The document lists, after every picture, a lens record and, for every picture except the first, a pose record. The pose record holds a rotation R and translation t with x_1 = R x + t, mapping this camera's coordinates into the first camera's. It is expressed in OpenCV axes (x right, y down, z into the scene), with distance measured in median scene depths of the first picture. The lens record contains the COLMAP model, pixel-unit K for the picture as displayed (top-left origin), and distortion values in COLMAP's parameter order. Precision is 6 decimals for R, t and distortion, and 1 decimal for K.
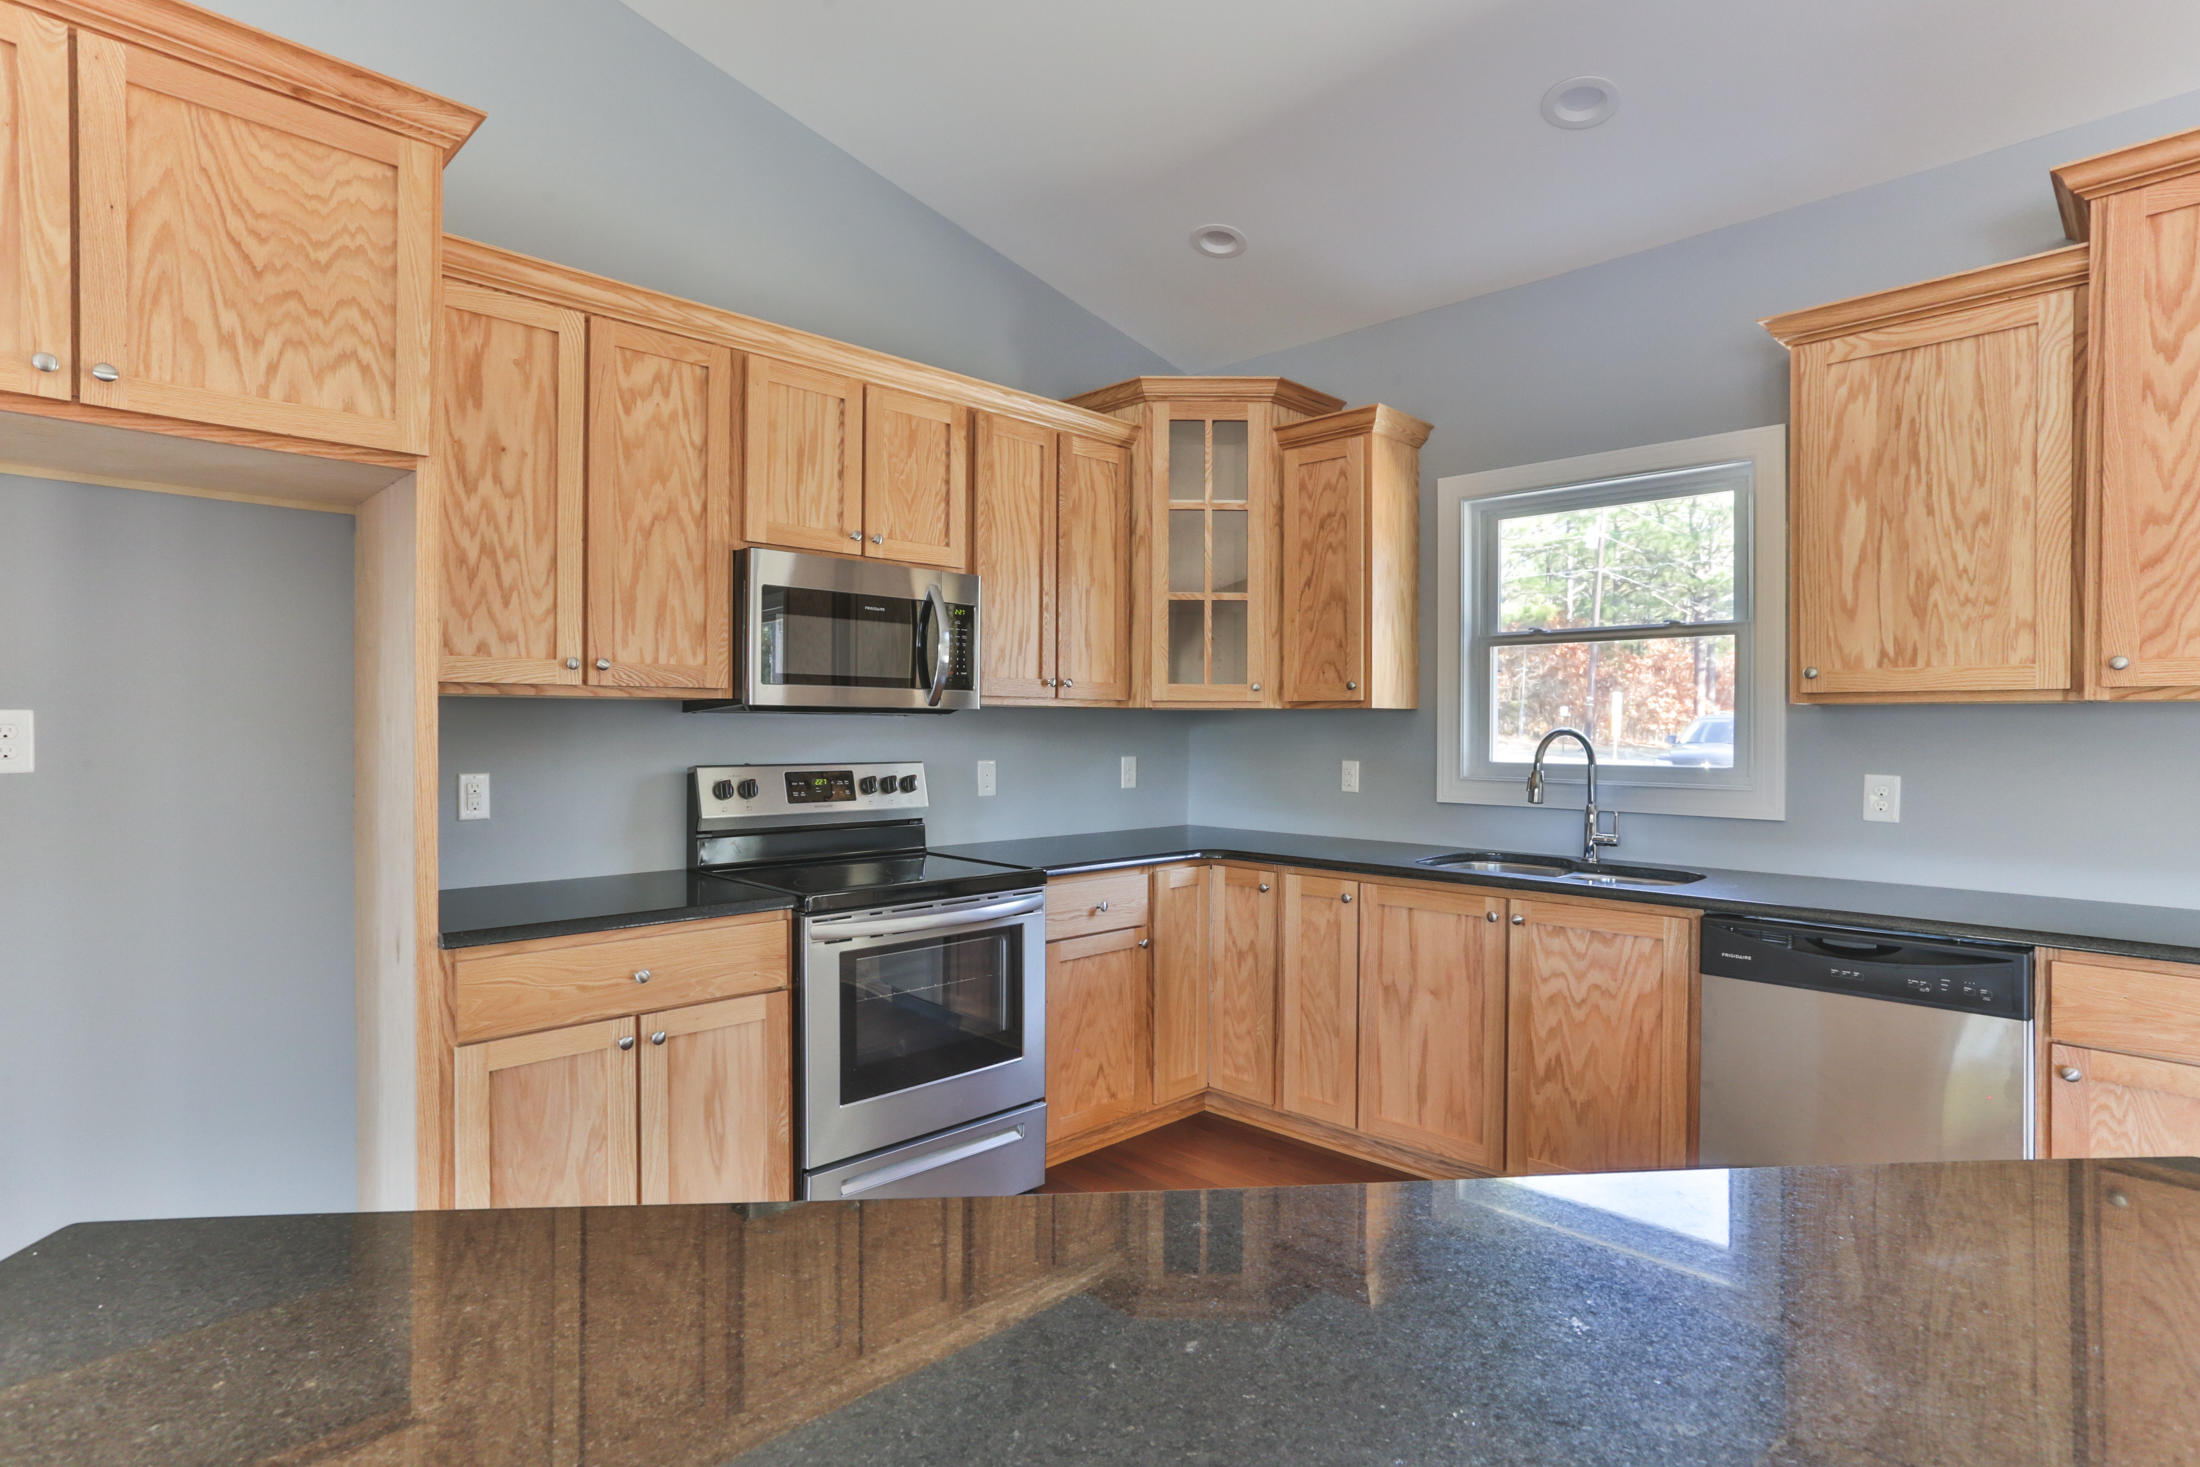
lens RADIAL K [[1132.8, 0, 1098.9], [0, 1132.8, 727.9], [0, 0, 1]] dist [-0.043053, 0.029729]
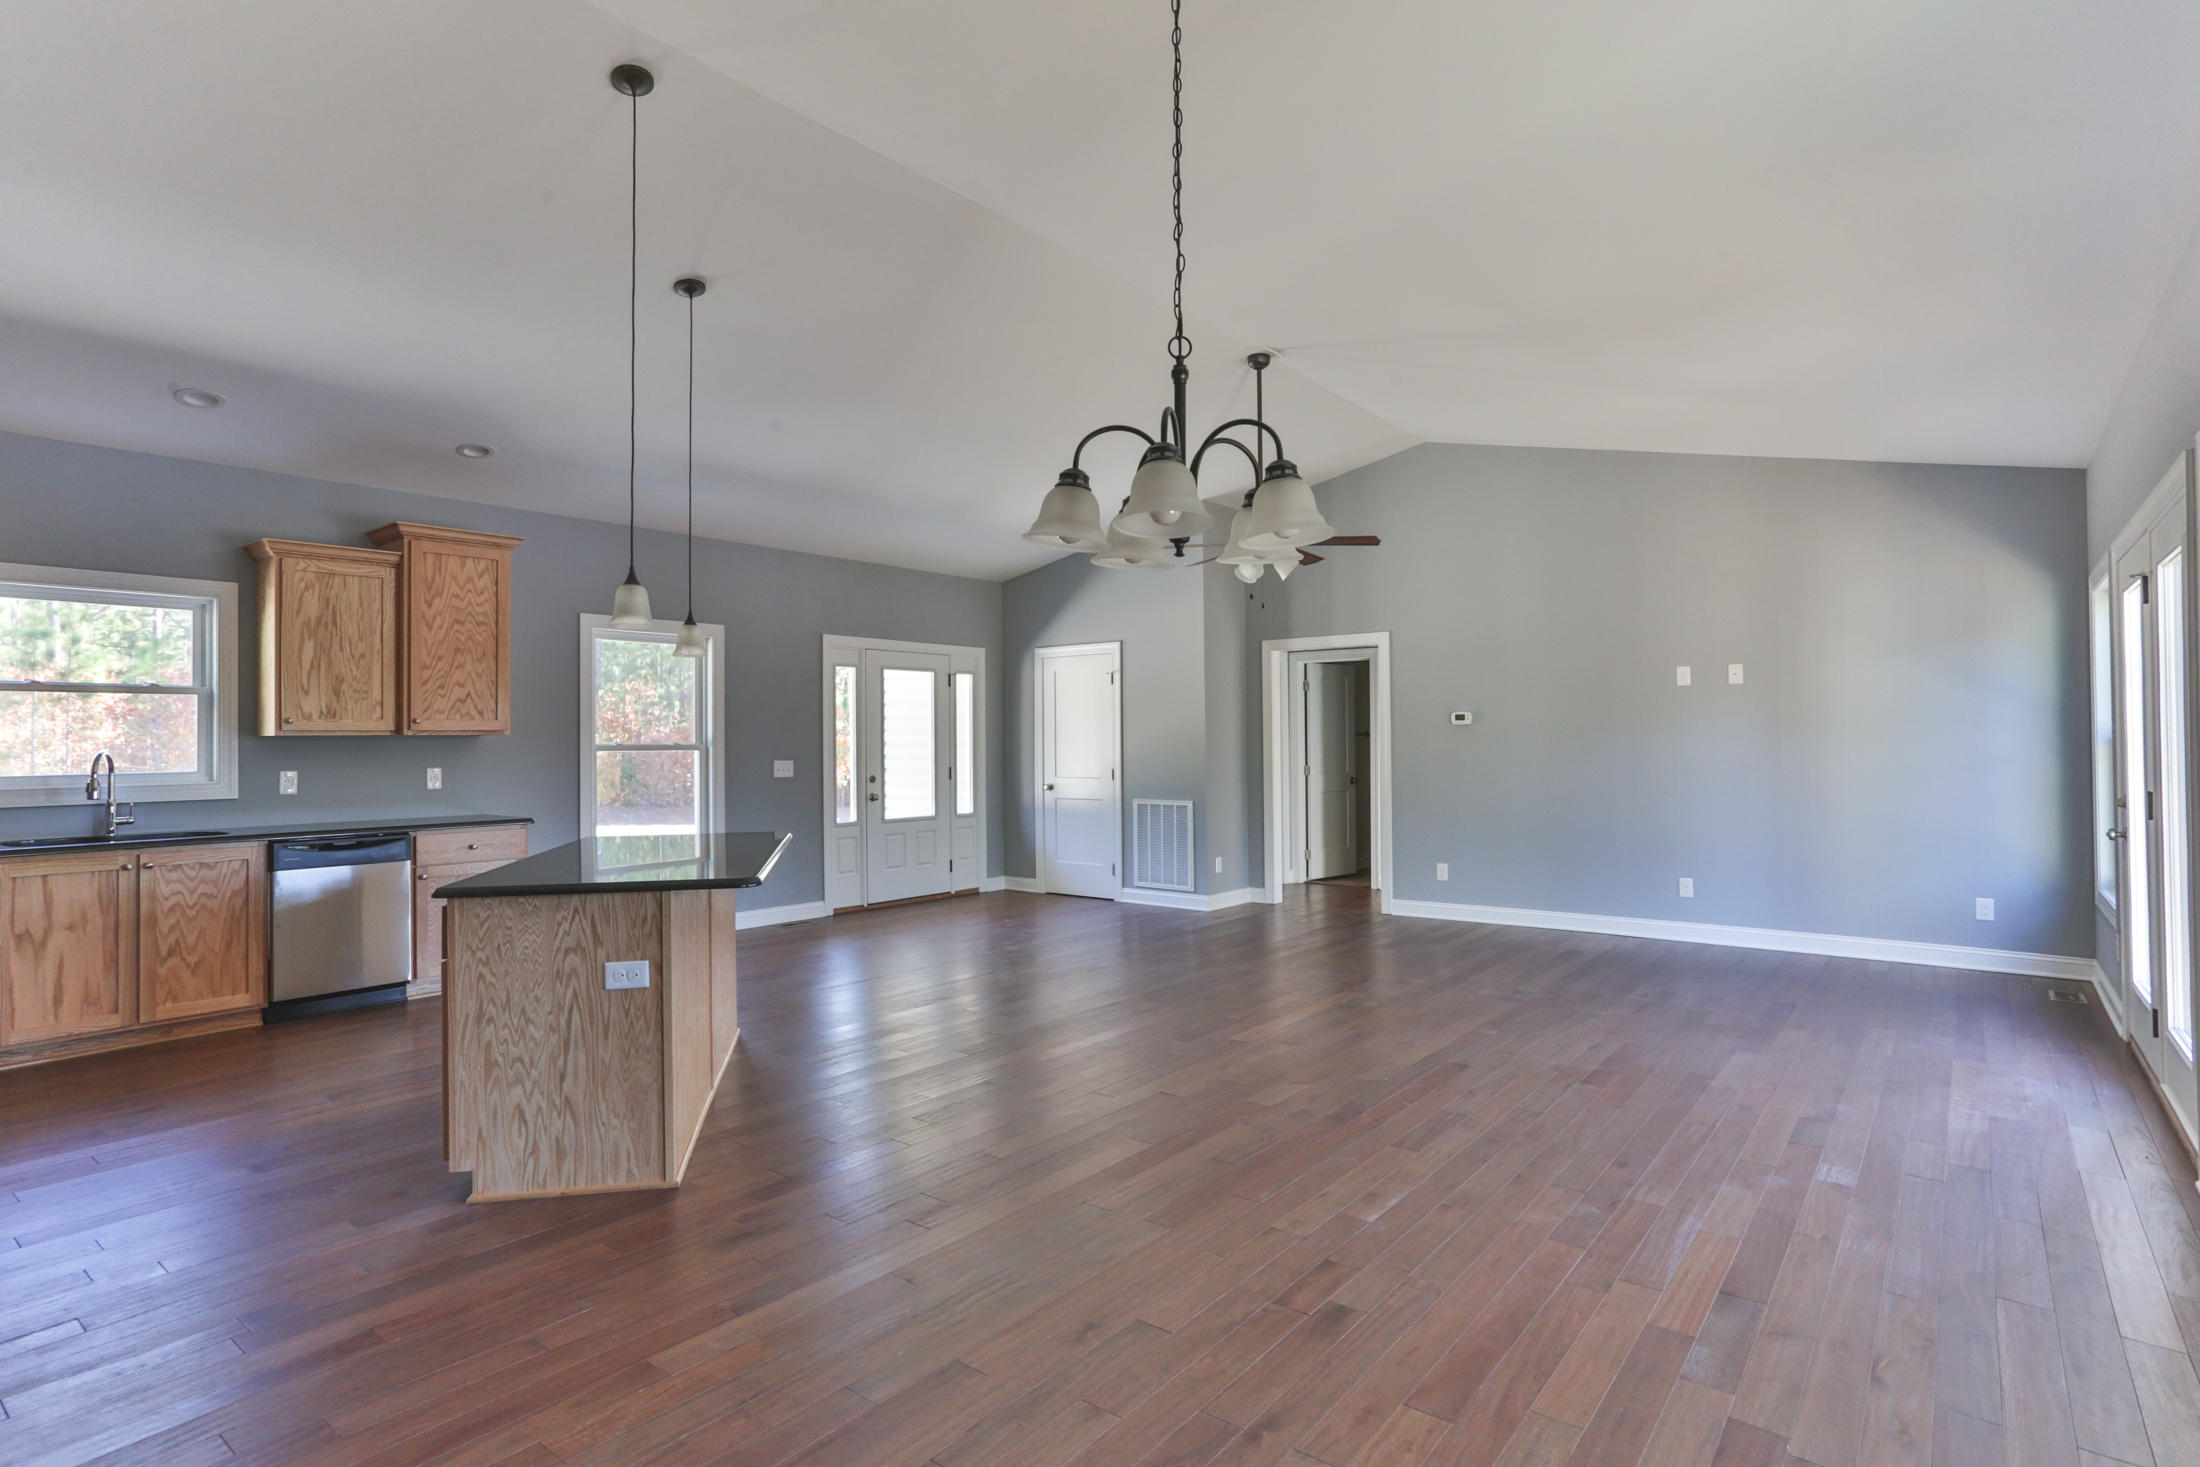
lens RADIAL K [[1132.8, 0, 1093.6], [0, 1132.8, 726.0], [0, 0, 1]] dist [-0.043053, 0.029729]
pose [[-0.113710, 0.006653, 0.993492, -1.445108], [0.009495, 0.999939, -0.005609, -0.013835], [-0.993469, 0.008795, -0.113766, -0.203536]]
